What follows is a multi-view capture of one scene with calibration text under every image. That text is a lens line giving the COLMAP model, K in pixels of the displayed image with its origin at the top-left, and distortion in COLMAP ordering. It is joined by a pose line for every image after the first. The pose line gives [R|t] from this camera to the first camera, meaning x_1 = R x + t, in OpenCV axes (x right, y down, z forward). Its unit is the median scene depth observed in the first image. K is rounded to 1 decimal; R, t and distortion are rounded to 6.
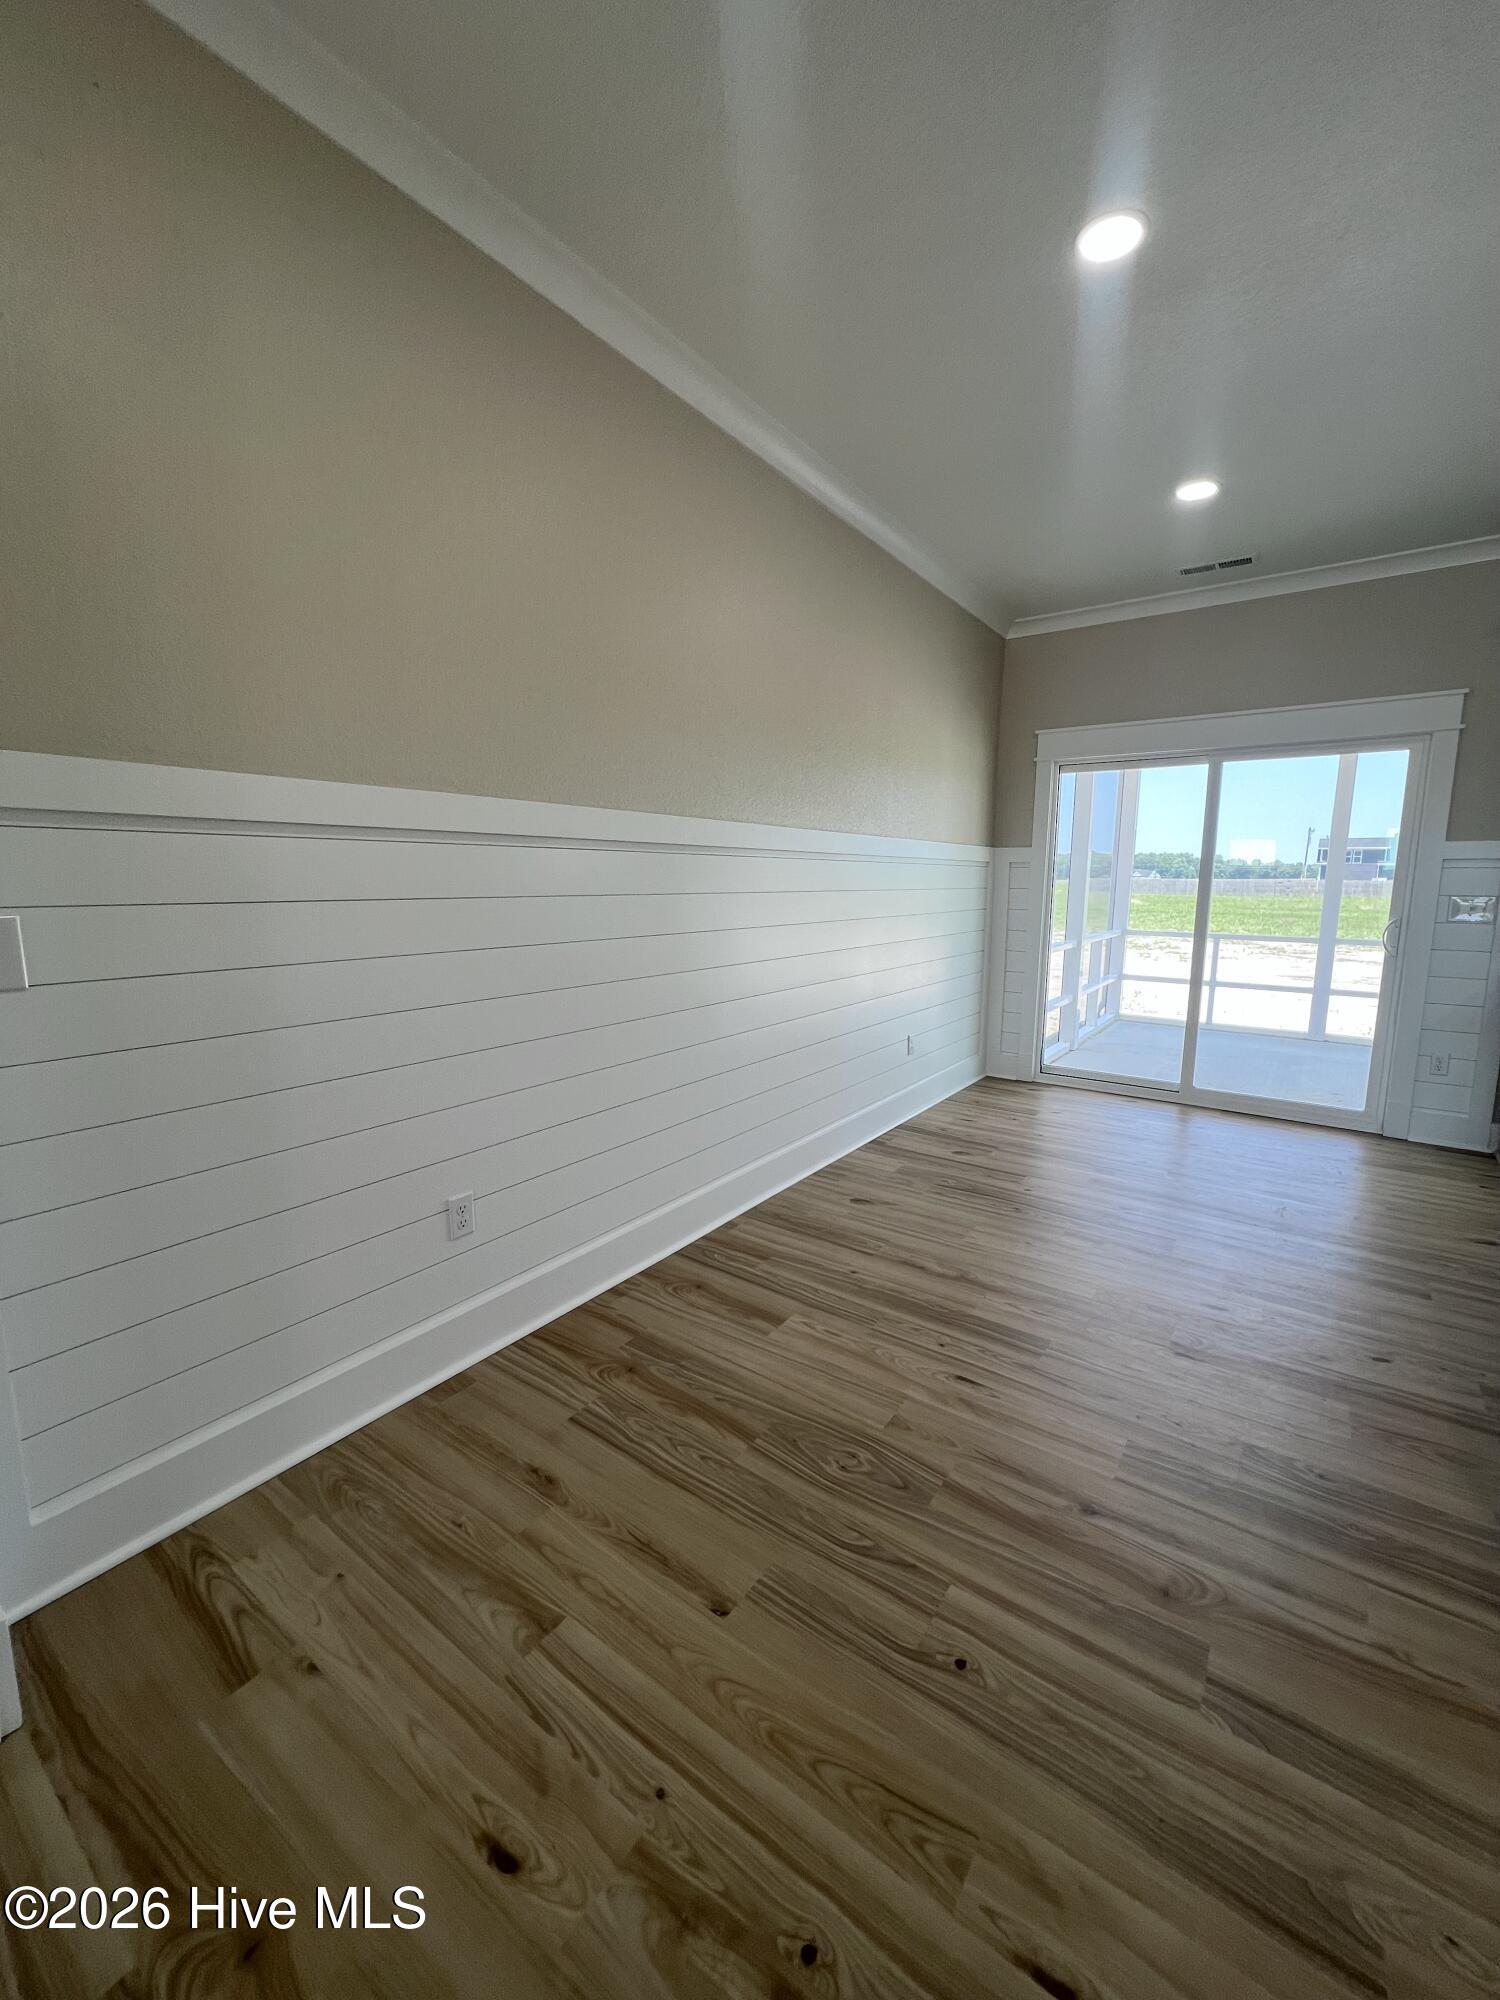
lens RADIAL K [[797.2, 0, 753.3], [0, 797.2, 998.5], [0, 0, 1]] dist [-0.001630, 0.000276]
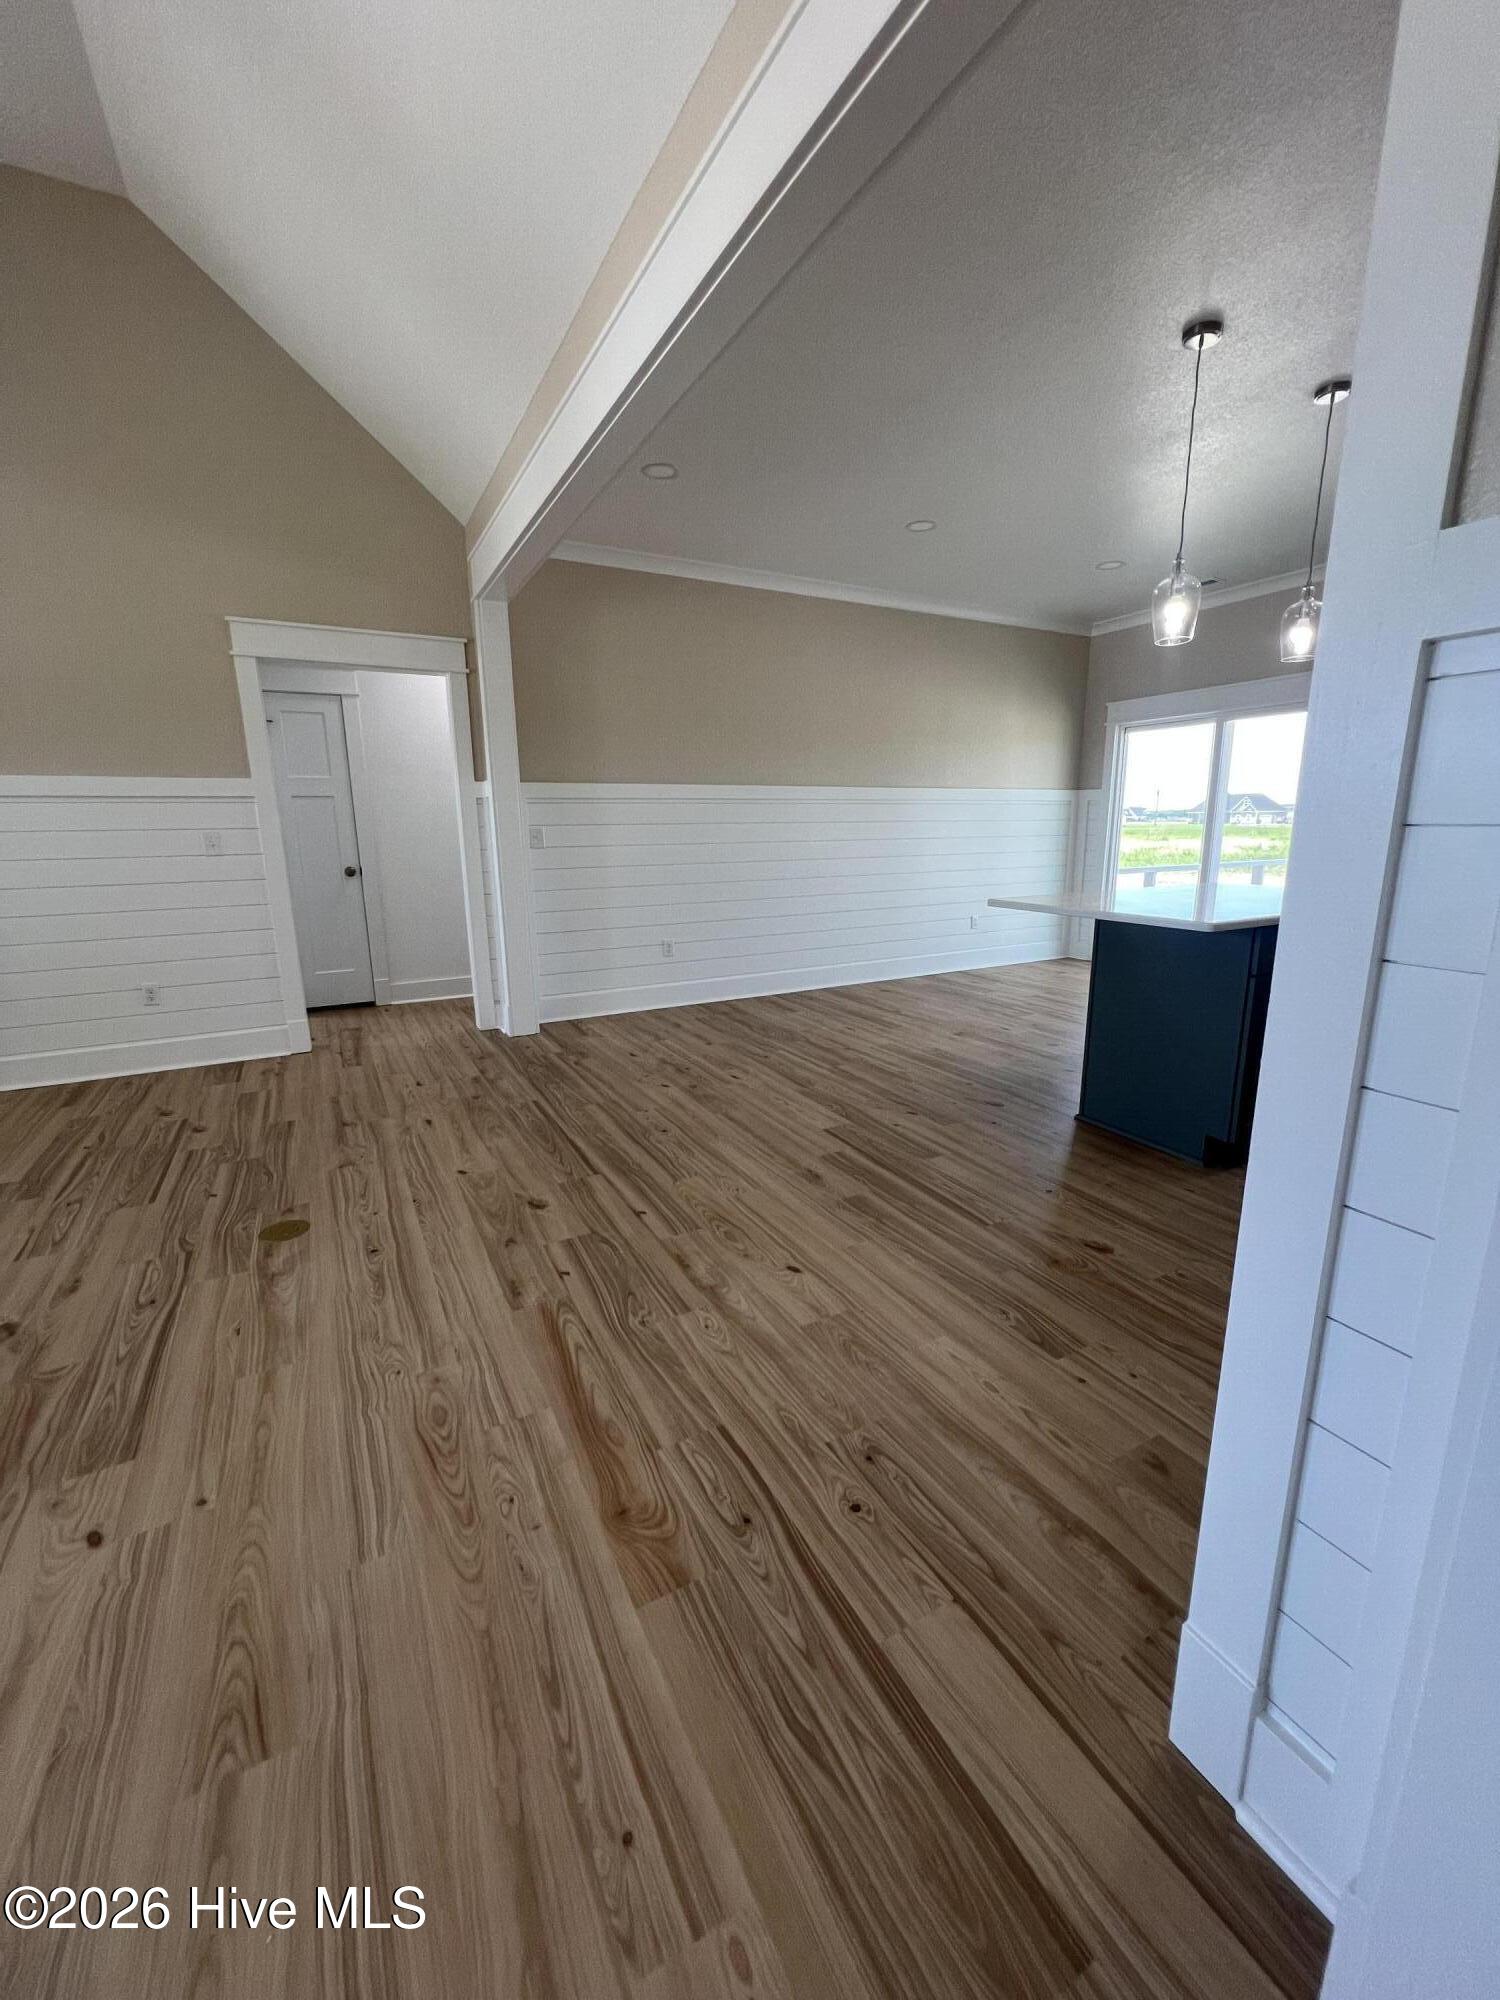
lens RADIAL K [[797.2, 0, 749.3], [0, 797.2, 1001.8], [0, 0, 1]] dist [-0.001630, 0.000276]
pose [[0.897604, 0.081539, -0.433197, 1.290689], [-0.051402, 0.995400, 0.080854, 0.289799], [0.437796, -0.050307, 0.897666, -1.568849]]
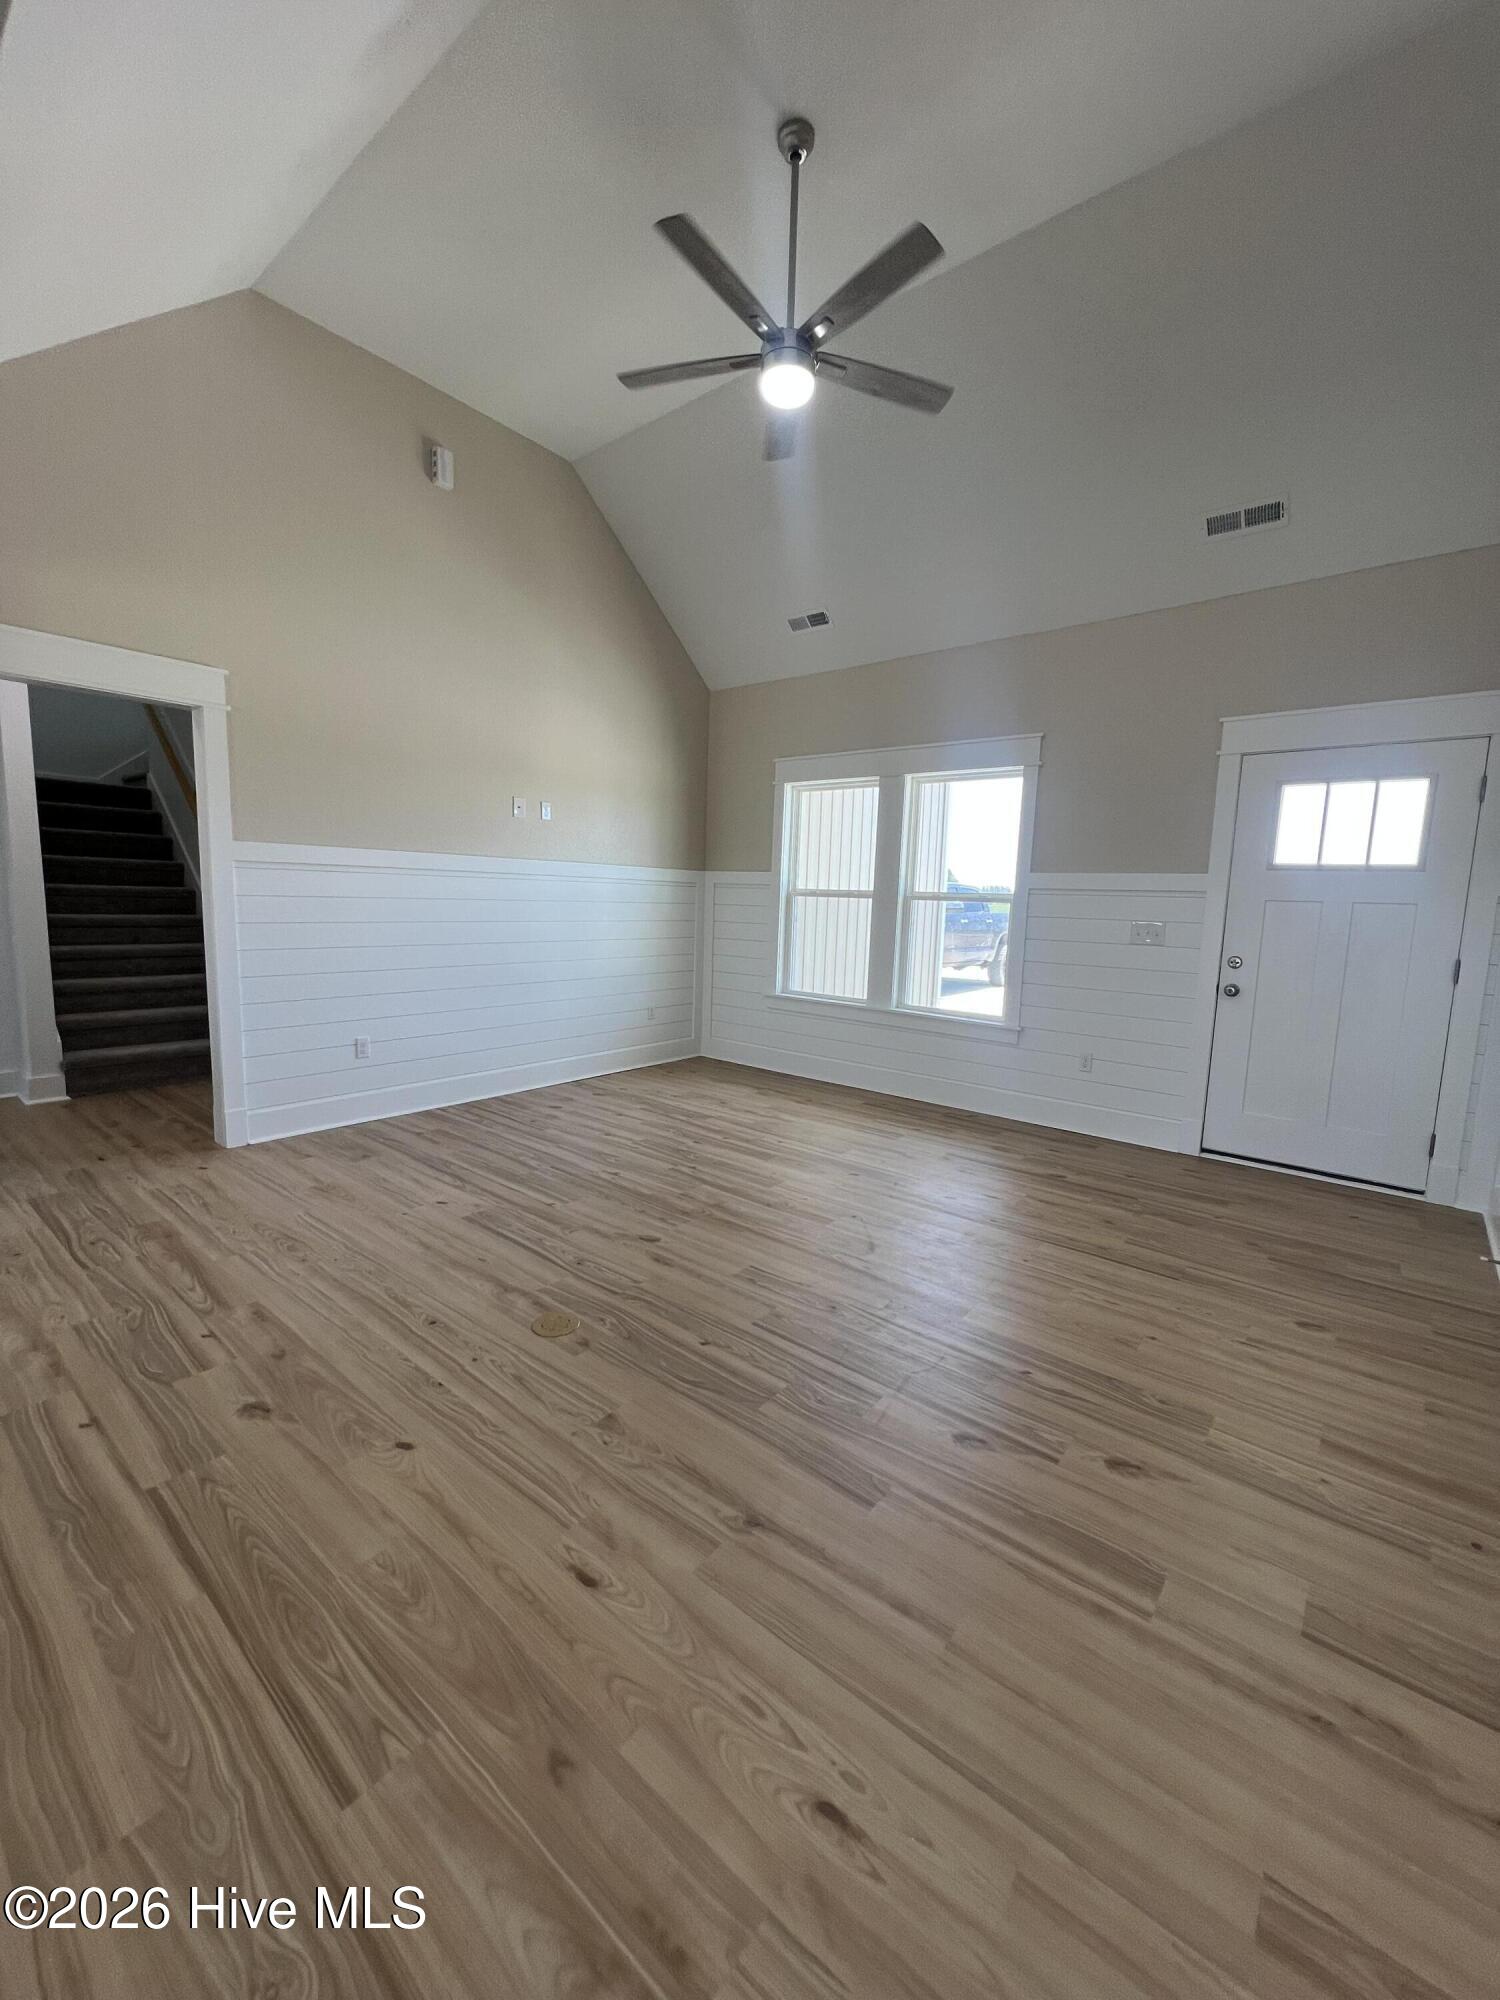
lens RADIAL K [[797.2, 0, 756.7], [0, 797.2, 1015.8], [0, 0, 1]] dist [-0.001630, 0.000276]
pose [[-0.997551, -0.042895, 0.055249, -0.581541], [-0.024696, 0.955004, 0.295562, -0.095158], [-0.065441, 0.293473, -0.953725, 0.623039]]
